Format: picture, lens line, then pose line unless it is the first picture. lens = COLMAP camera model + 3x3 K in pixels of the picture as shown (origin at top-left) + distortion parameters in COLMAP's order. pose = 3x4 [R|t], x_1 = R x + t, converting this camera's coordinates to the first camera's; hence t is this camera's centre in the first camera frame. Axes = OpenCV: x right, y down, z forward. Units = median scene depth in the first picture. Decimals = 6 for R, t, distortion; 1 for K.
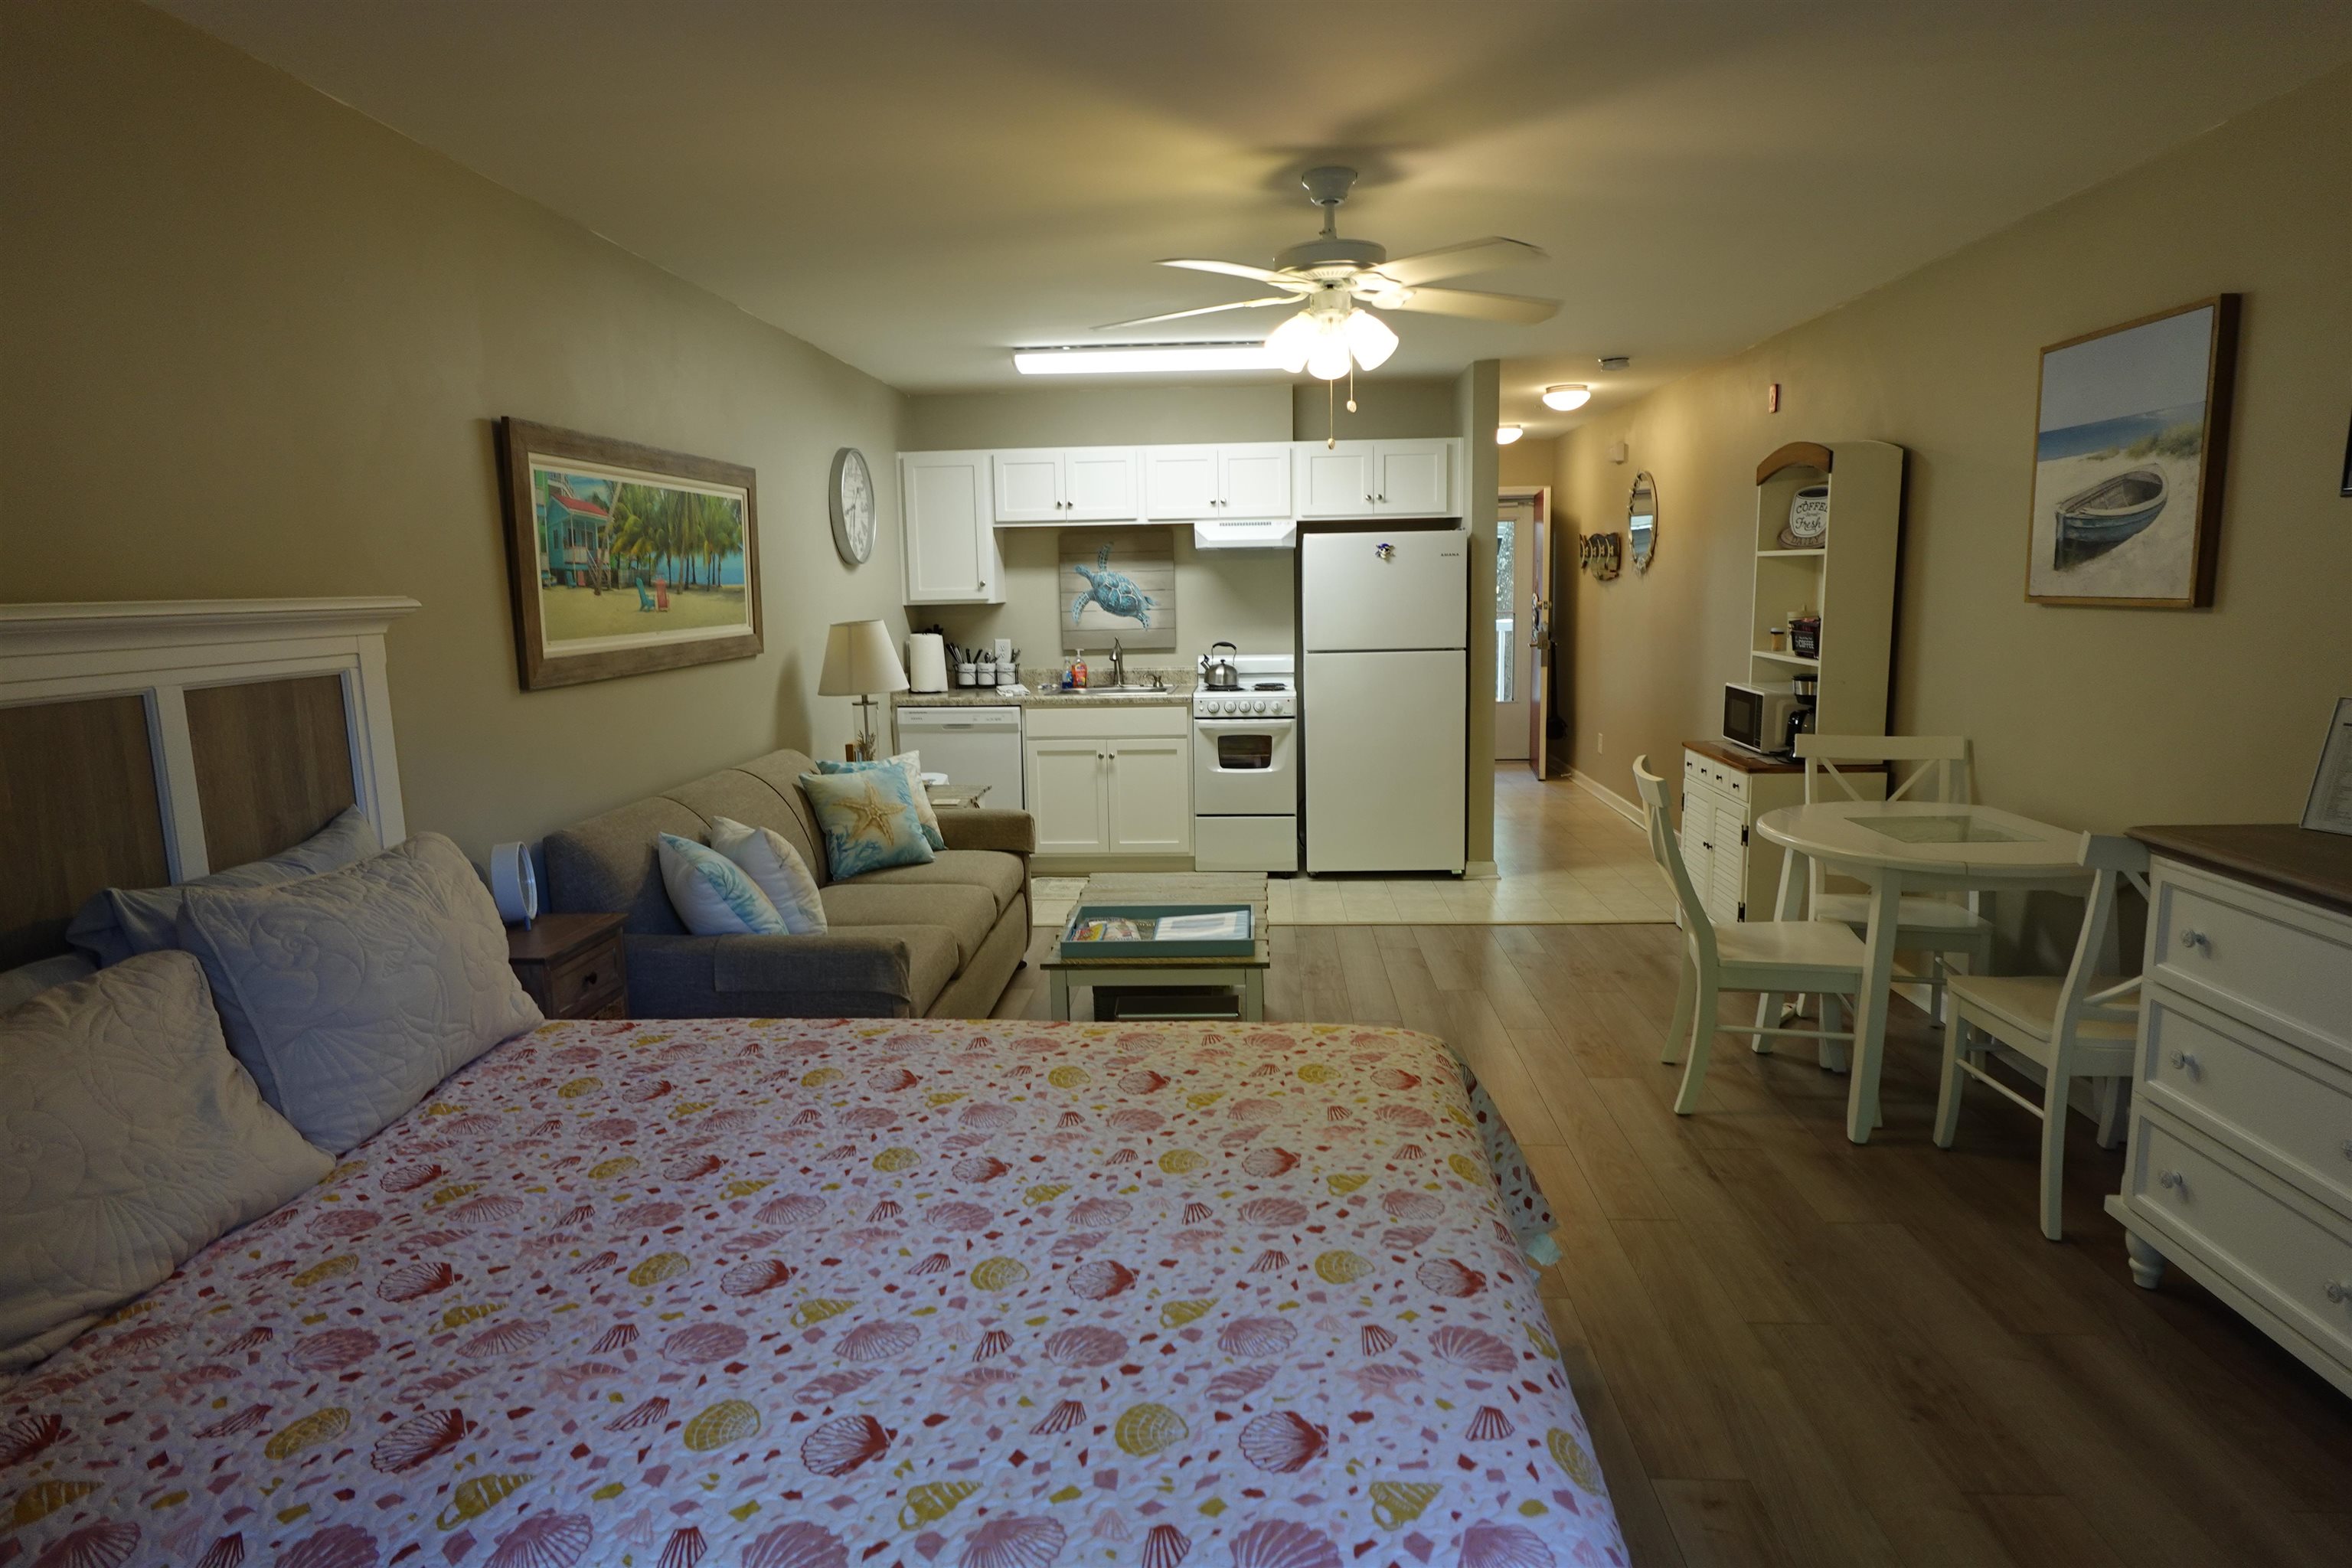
lens RADIAL K [[1327.3, 0, 1174.9], [0, 1327.3, 779.6], [0, 0, 1]] dist [-0.003020, 0.000529]
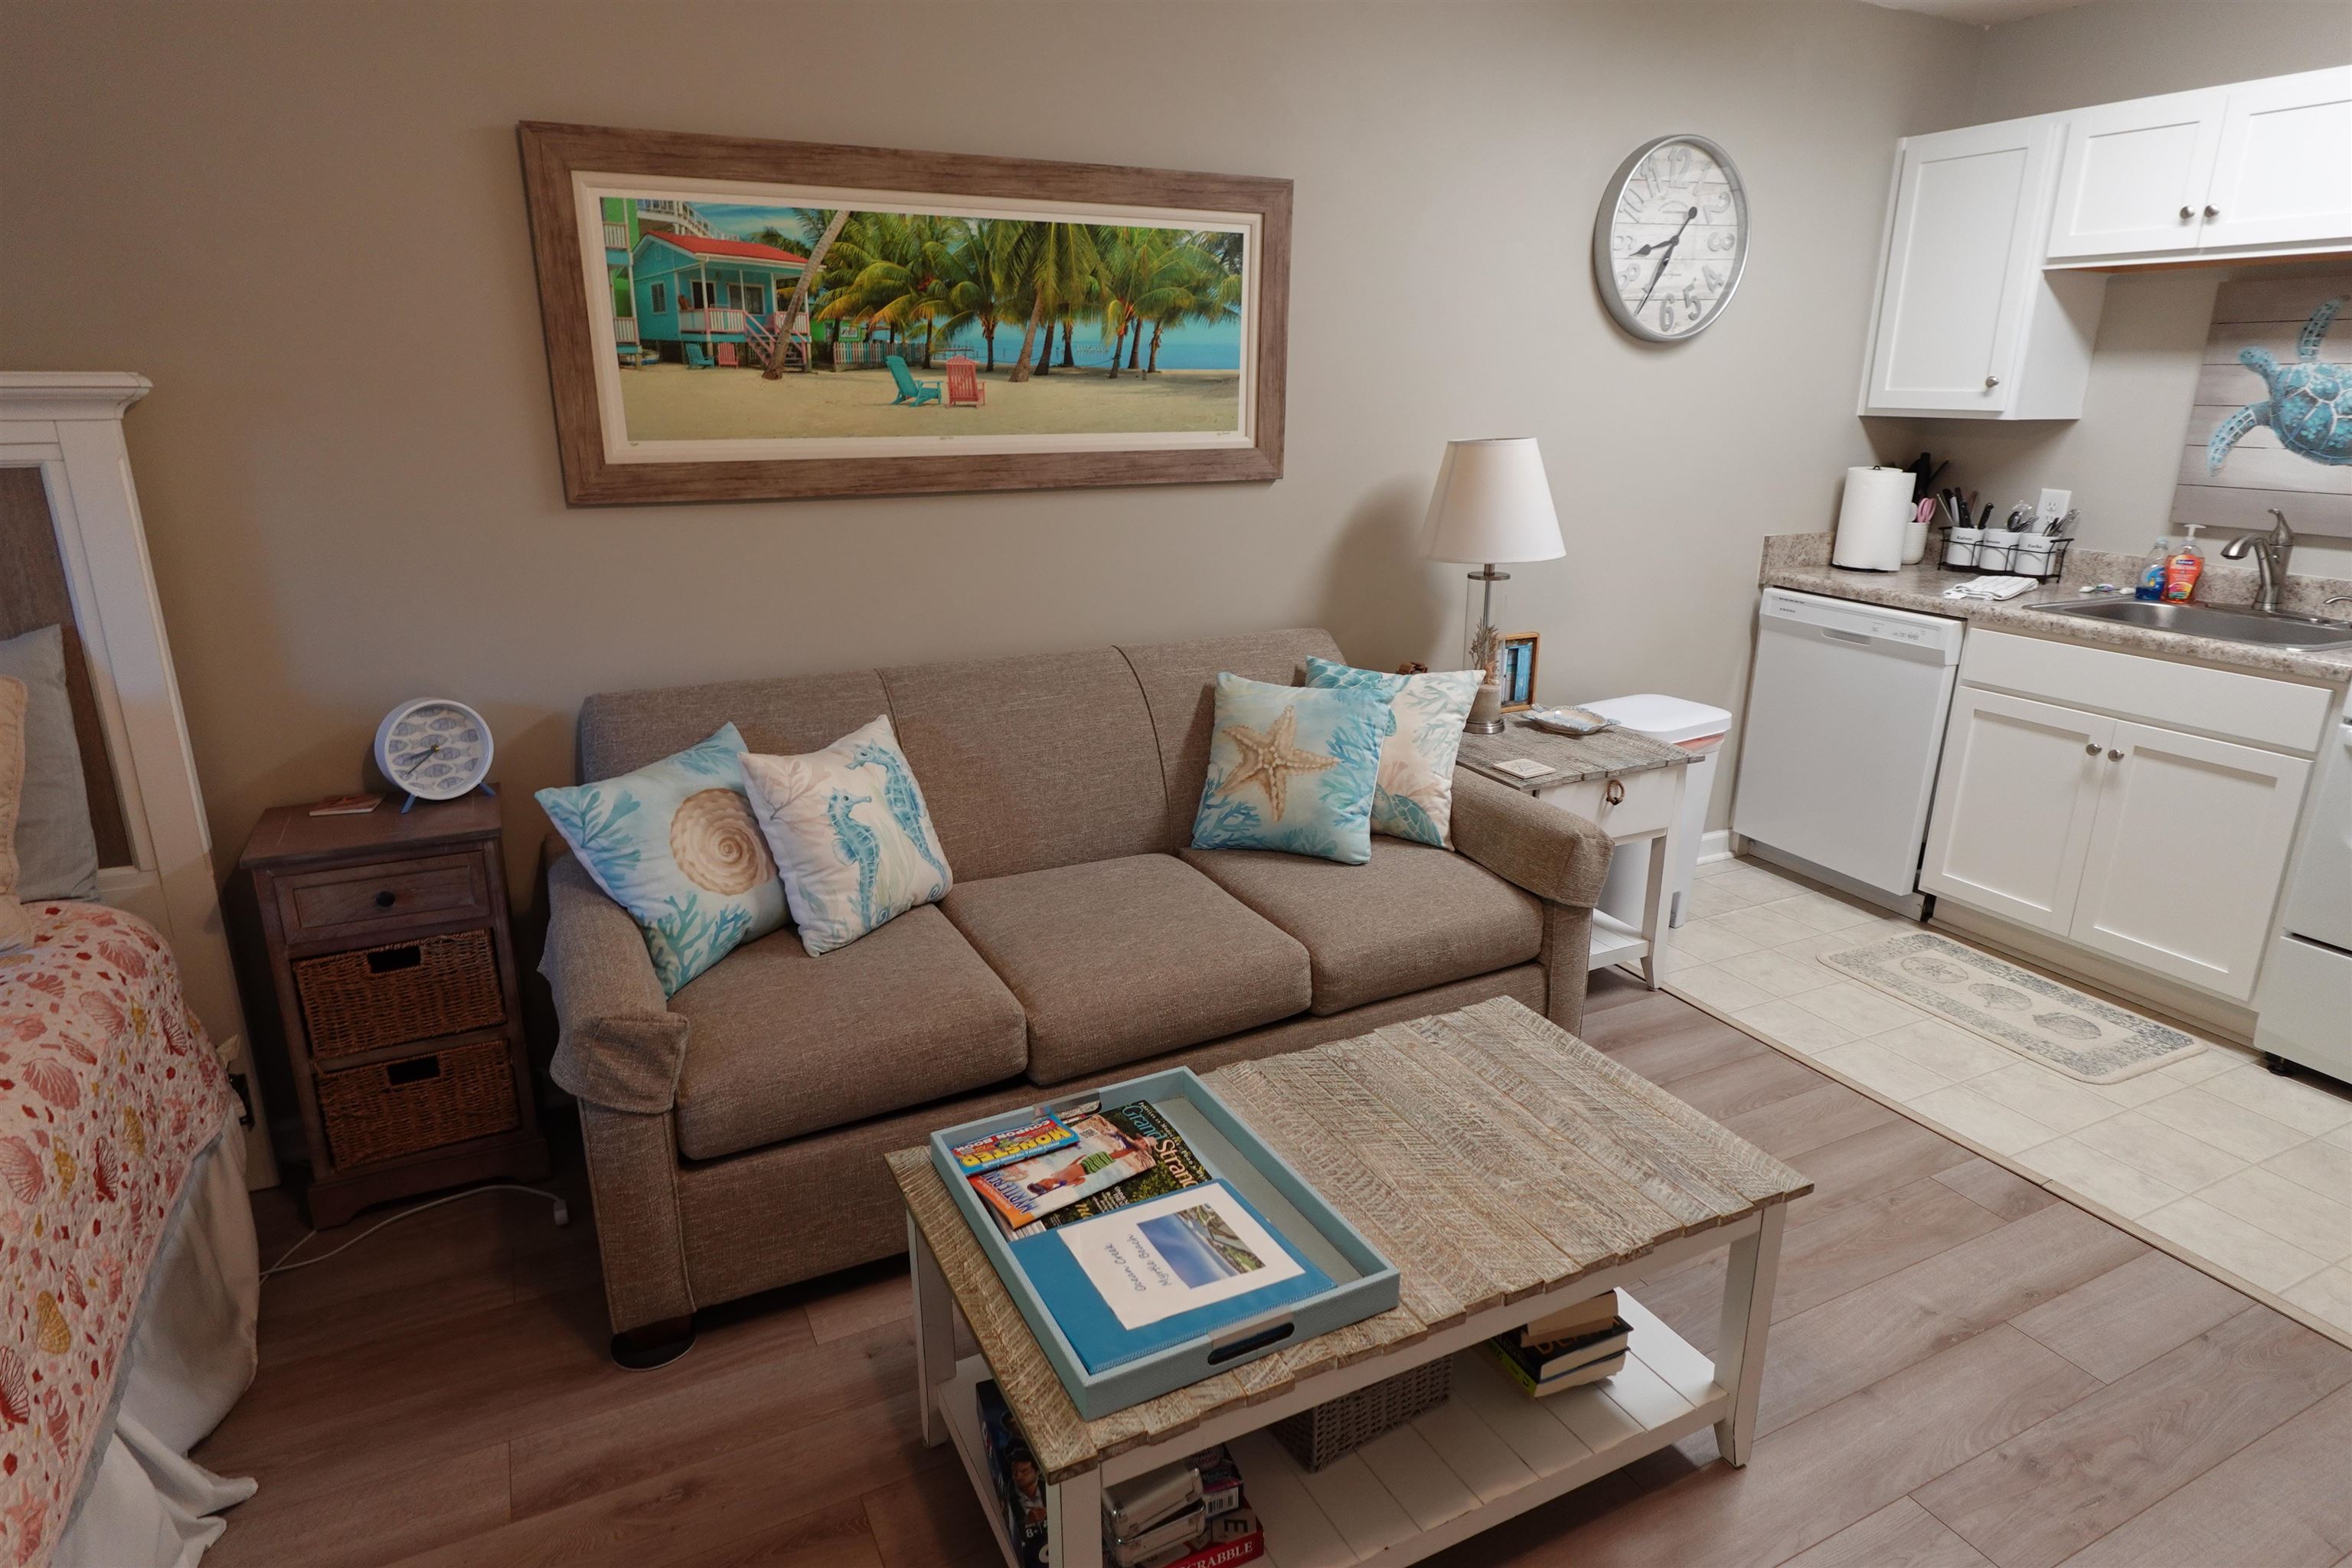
lens RADIAL K [[1327.3, 0, 1174.9], [0, 1327.3, 779.6], [0, 0, 1]] dist [-0.003020, 0.000529]
pose [[0.503347, 0.274039, -0.819478, 0.286695], [-0.144371, 0.961718, 0.232928, -0.115507], [0.851938, 0.001066, 0.523641, 0.723294]]
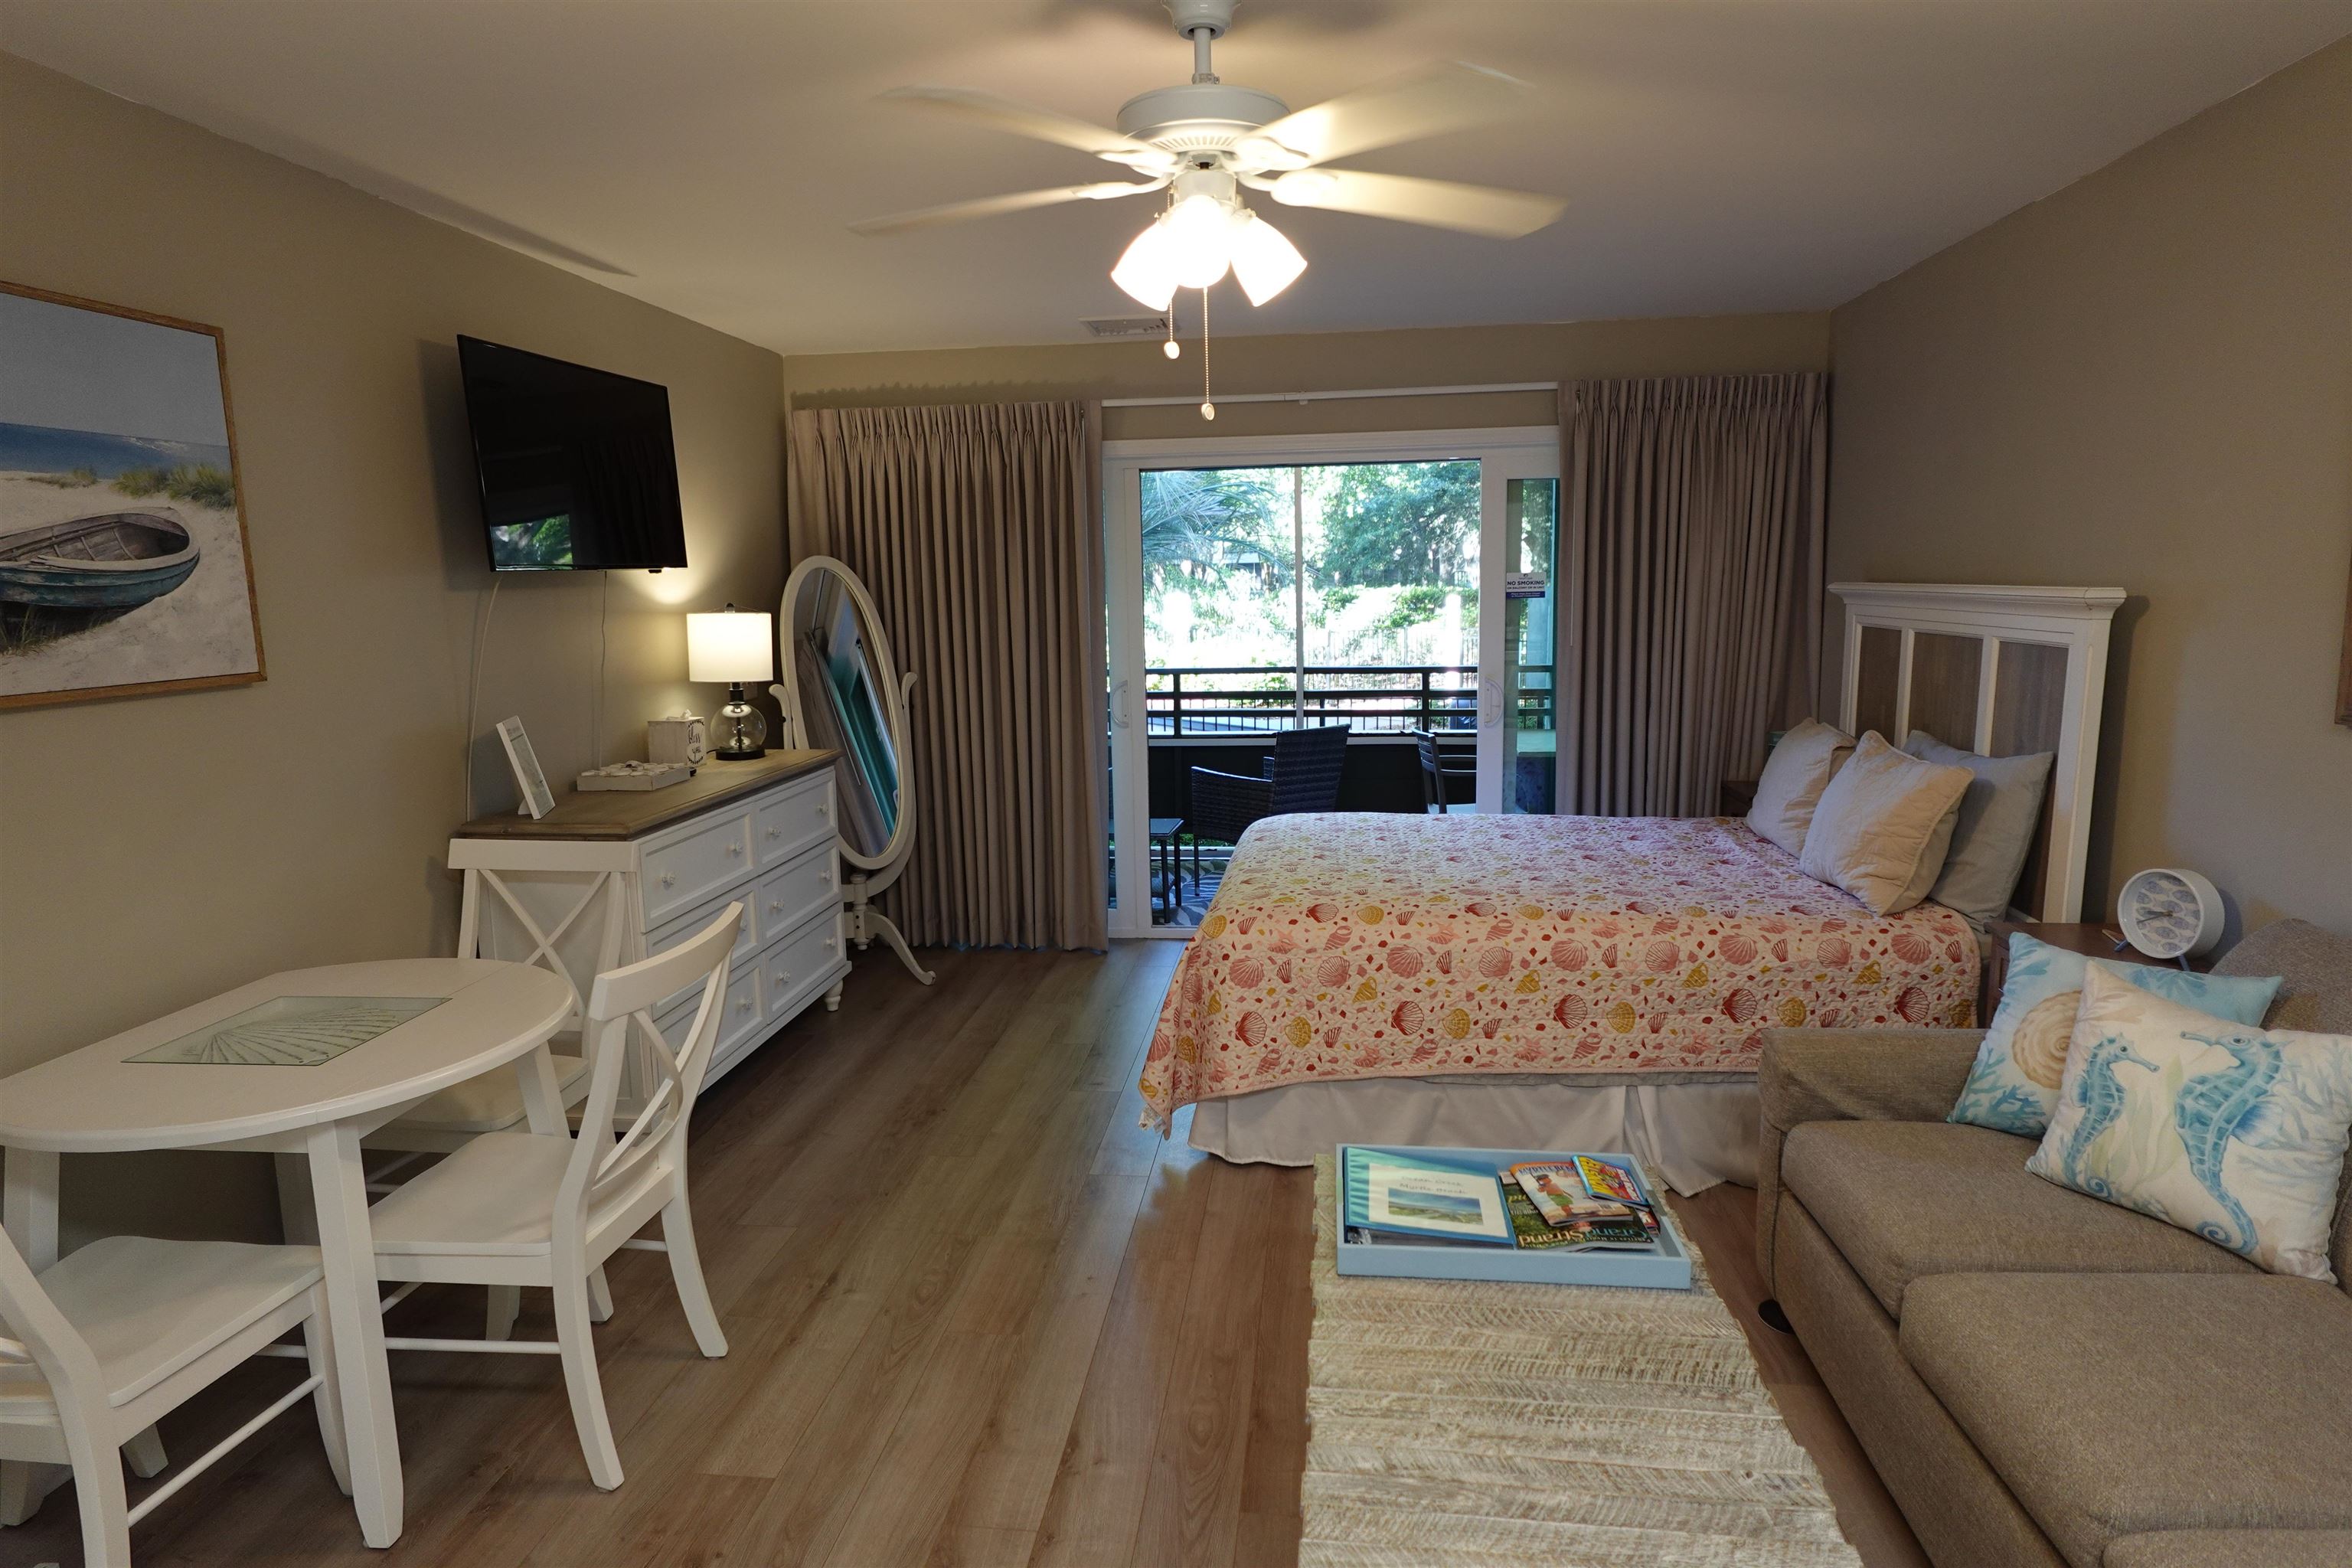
lens RADIAL K [[1321.4, 0, 1181.3], [0, 1321.4, 785.0], [0, 0, 1]] dist [-0.000301, -0.000063]
pose [[-0.997888, 0.031895, 0.056594, 0.082295], [0.047524, 0.952368, 0.301224, -0.227477], [-0.044290, 0.303277, -0.951872, 1.388331]]
